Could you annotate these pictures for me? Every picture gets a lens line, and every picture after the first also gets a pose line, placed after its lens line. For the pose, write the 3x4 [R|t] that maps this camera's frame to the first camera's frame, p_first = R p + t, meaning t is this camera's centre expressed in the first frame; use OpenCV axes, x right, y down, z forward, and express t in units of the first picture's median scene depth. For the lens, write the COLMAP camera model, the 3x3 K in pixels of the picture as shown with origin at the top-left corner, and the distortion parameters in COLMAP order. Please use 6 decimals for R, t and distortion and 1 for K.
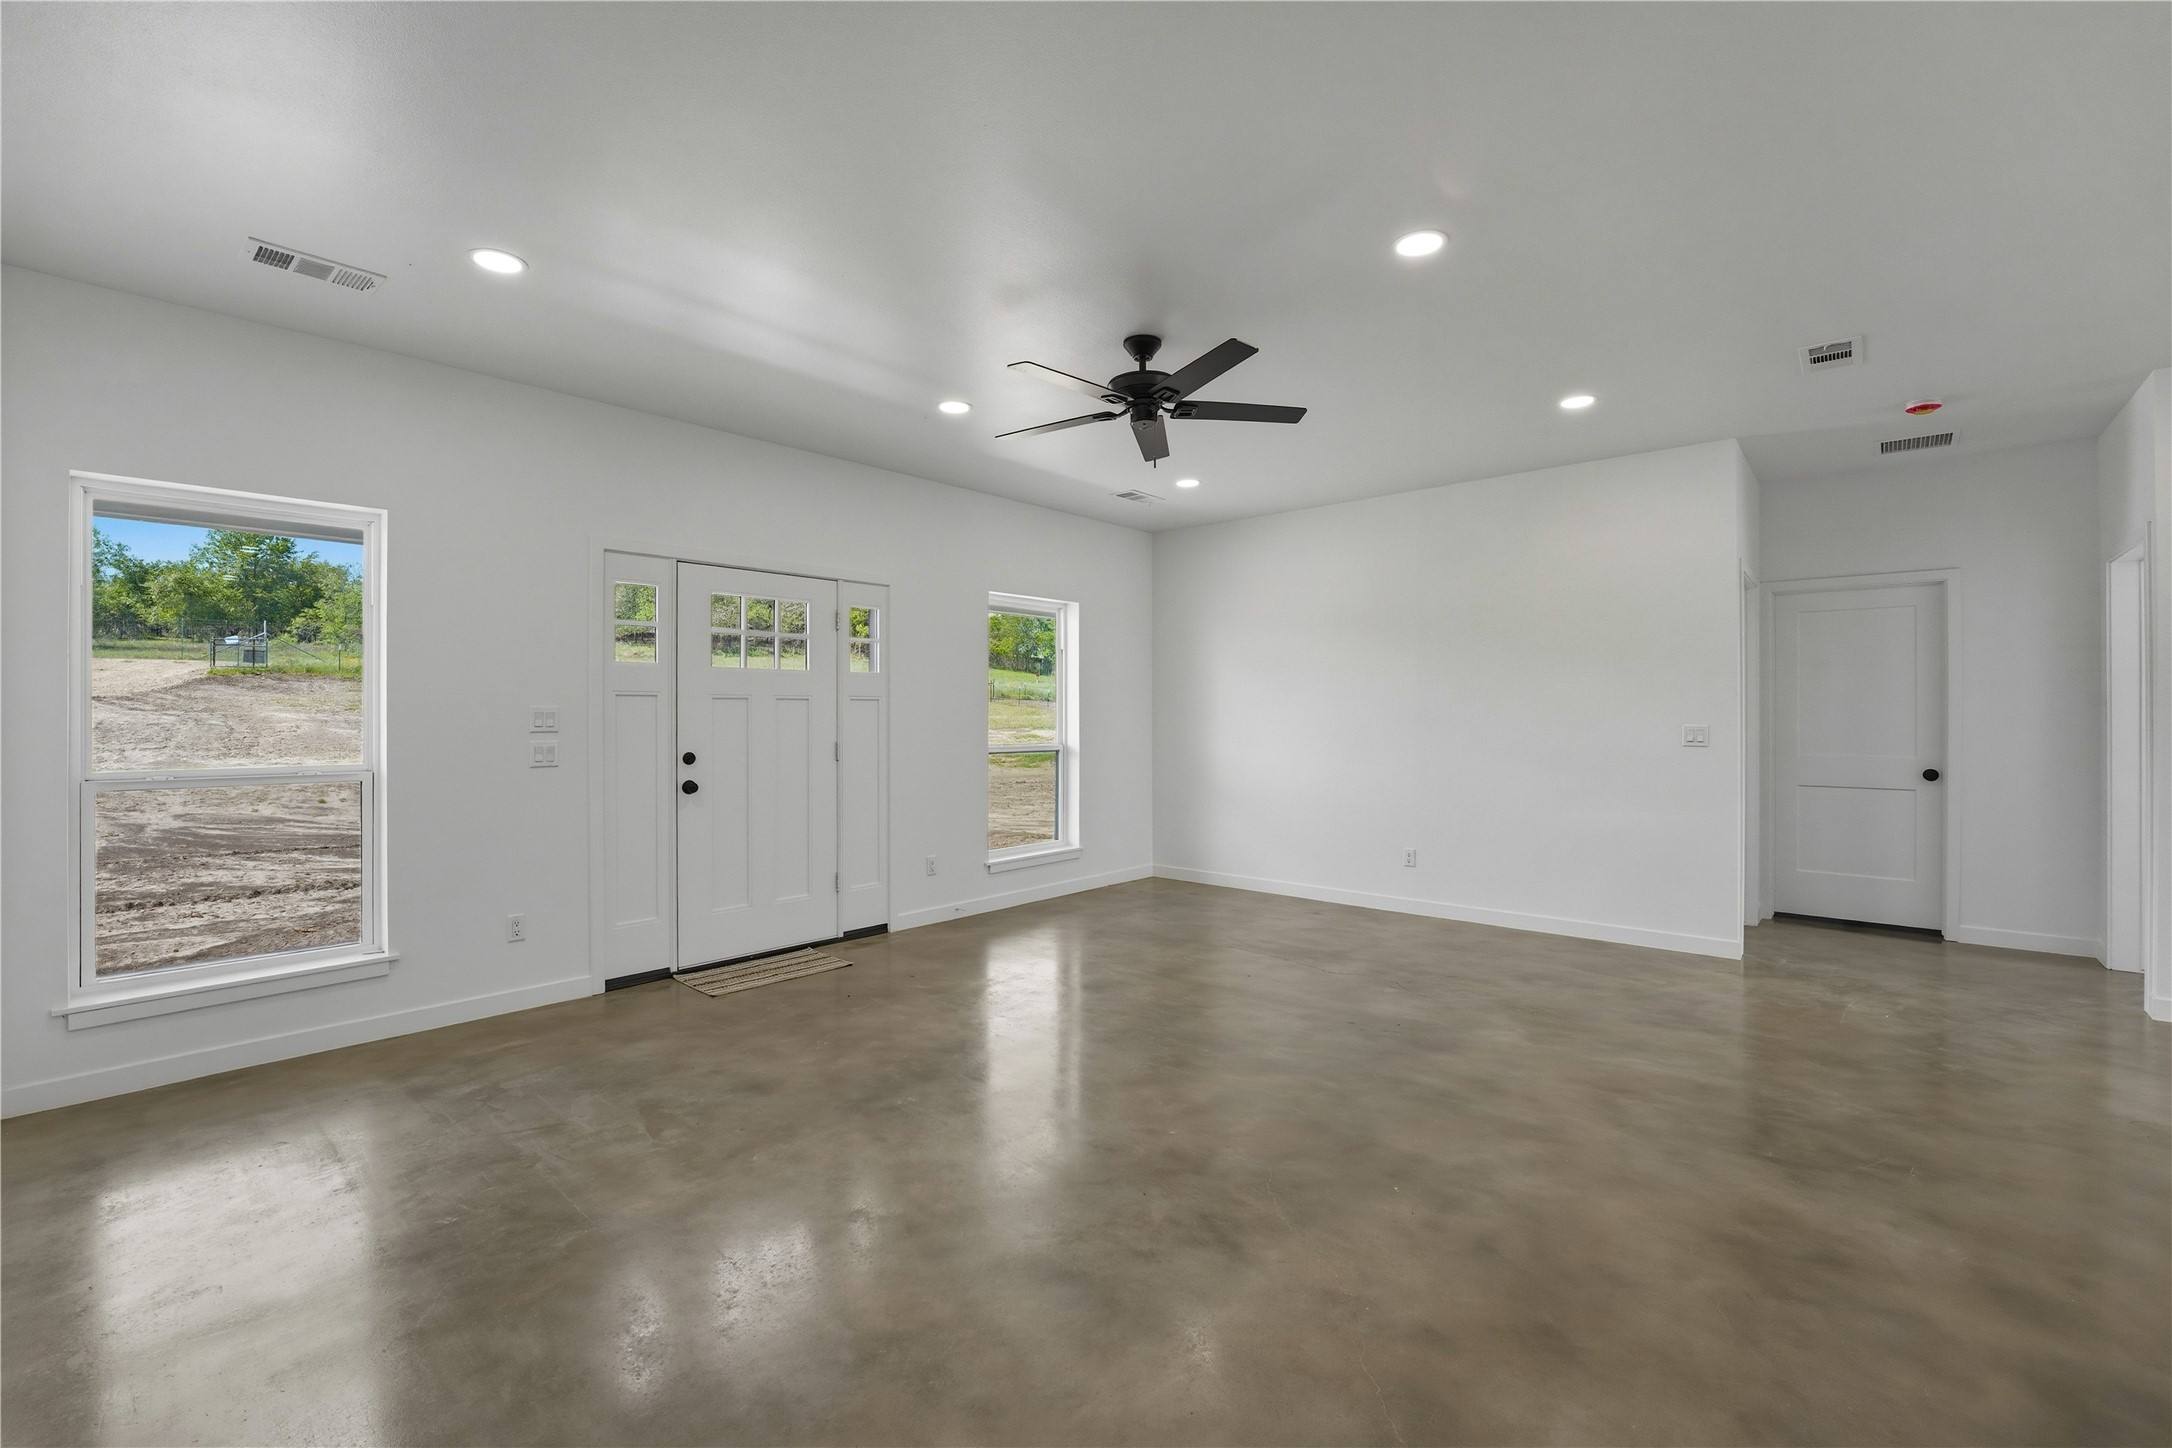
lens RADIAL K [[903.5, 0, 1092.3], [0, 903.5, 728.1], [0, 0, 1]] dist [-0.032298, 0.004316]
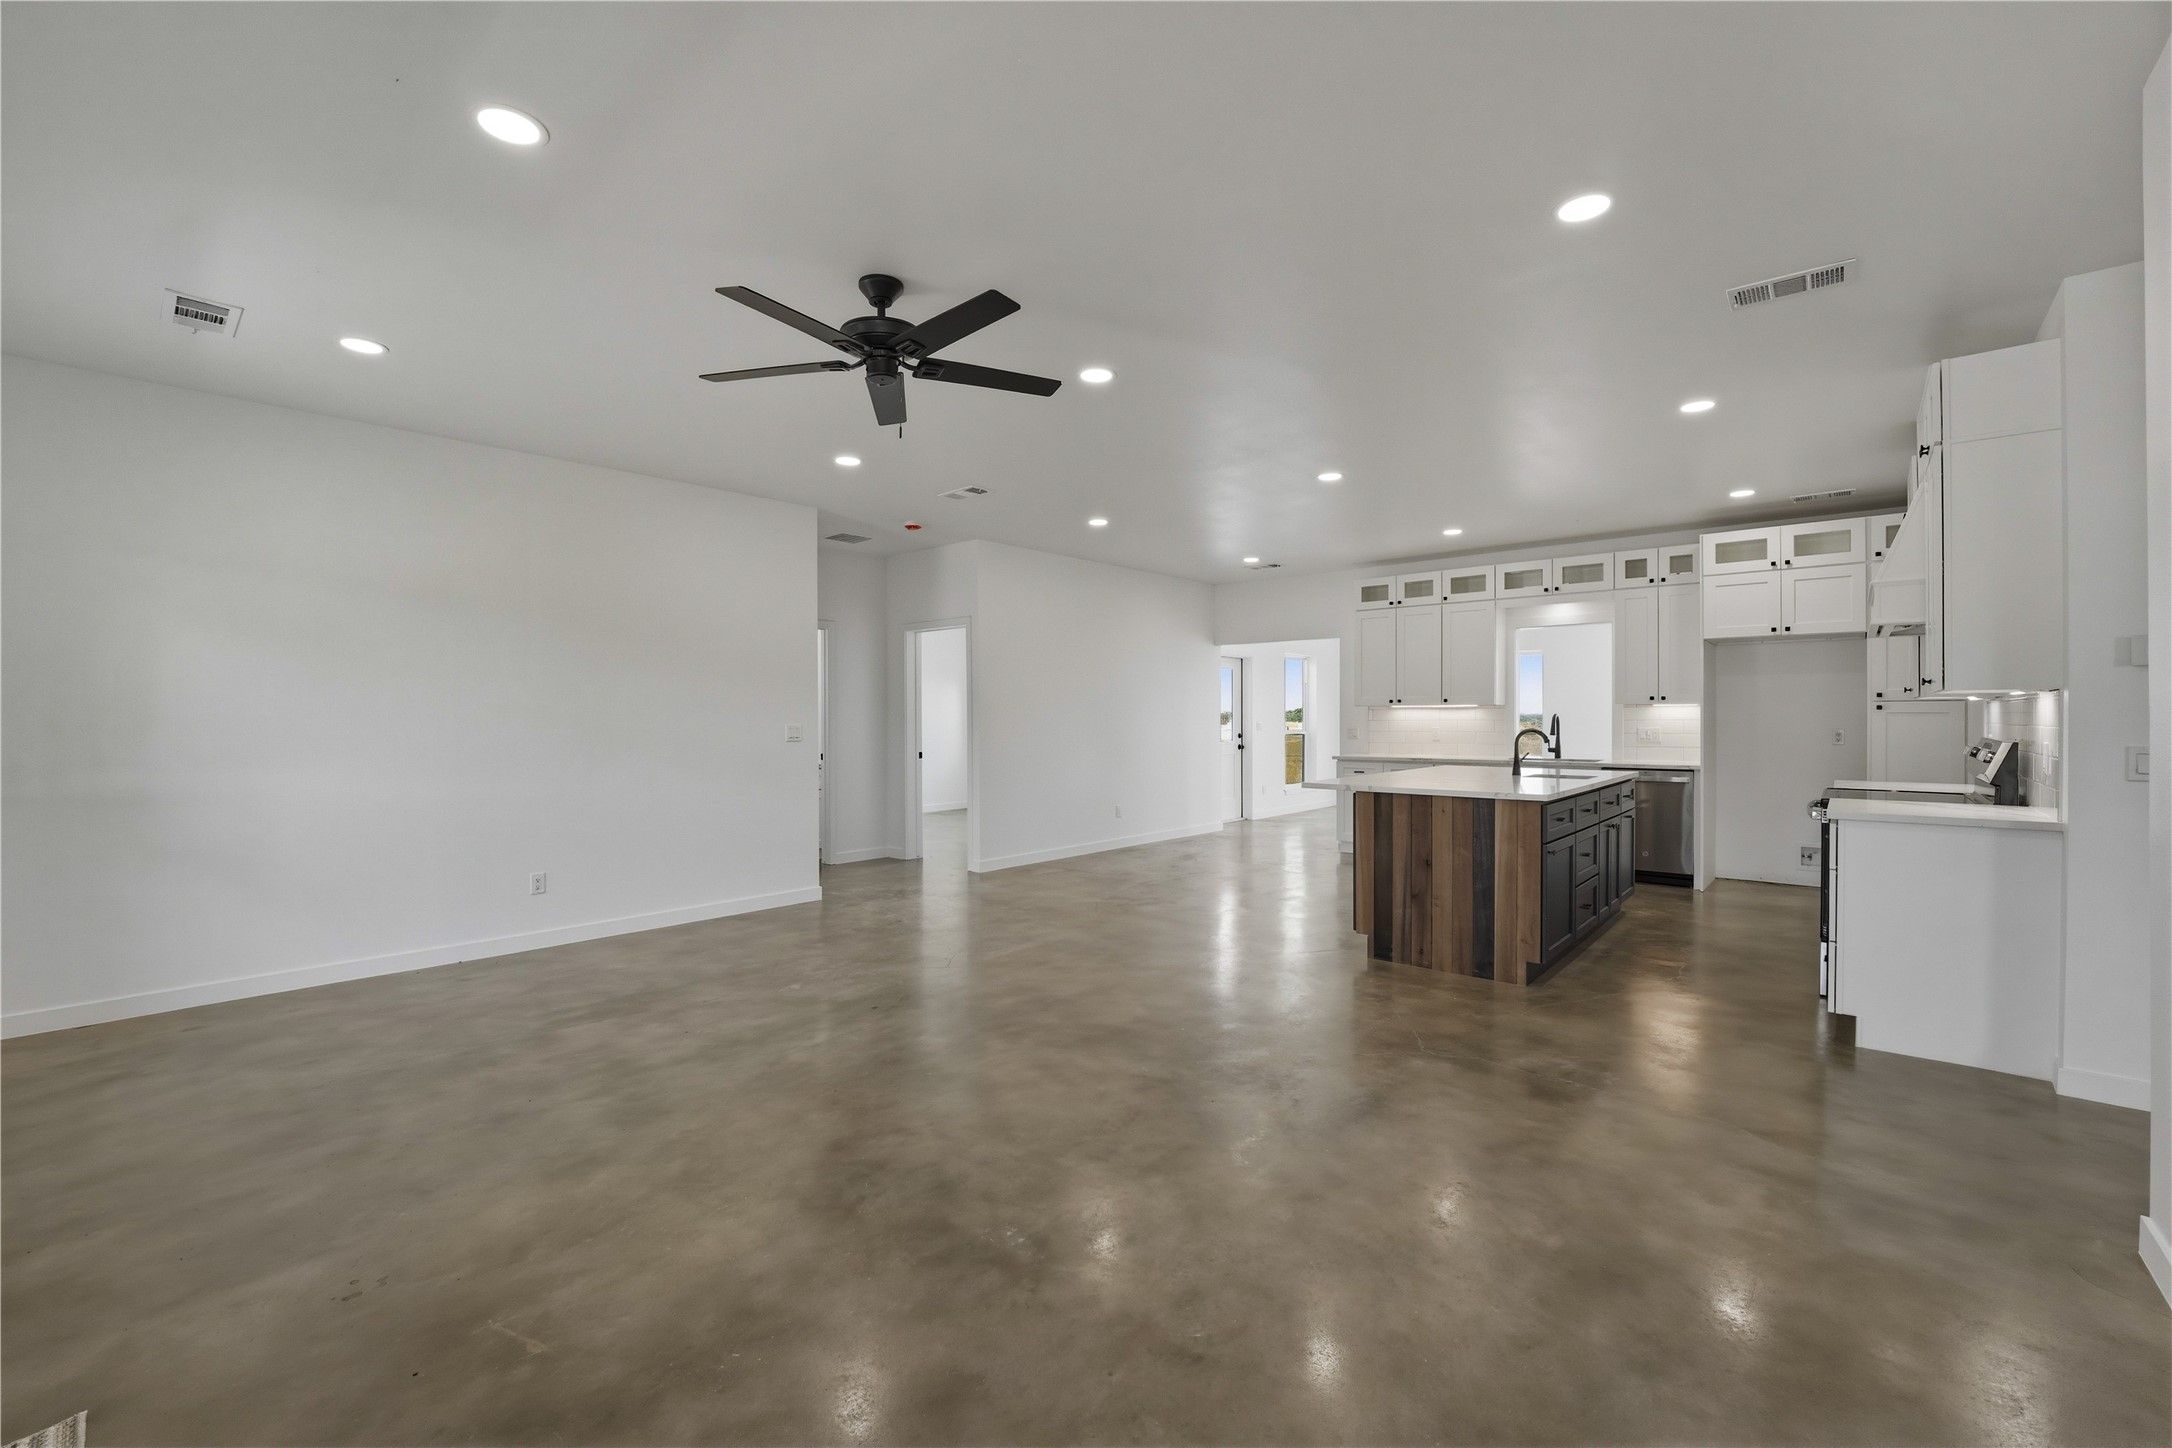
lens RADIAL K [[875.3, 0, 1095.3], [0, 875.3, 713.9], [0, 0, 1]] dist [-0.029044, 0.000310]
pose [[-0.004074, 0.004108, 0.999983, -0.786310], [0.013035, 0.999907, -0.004054, -0.009127], [-0.999907, 0.013018, -0.004127, 0.791944]]
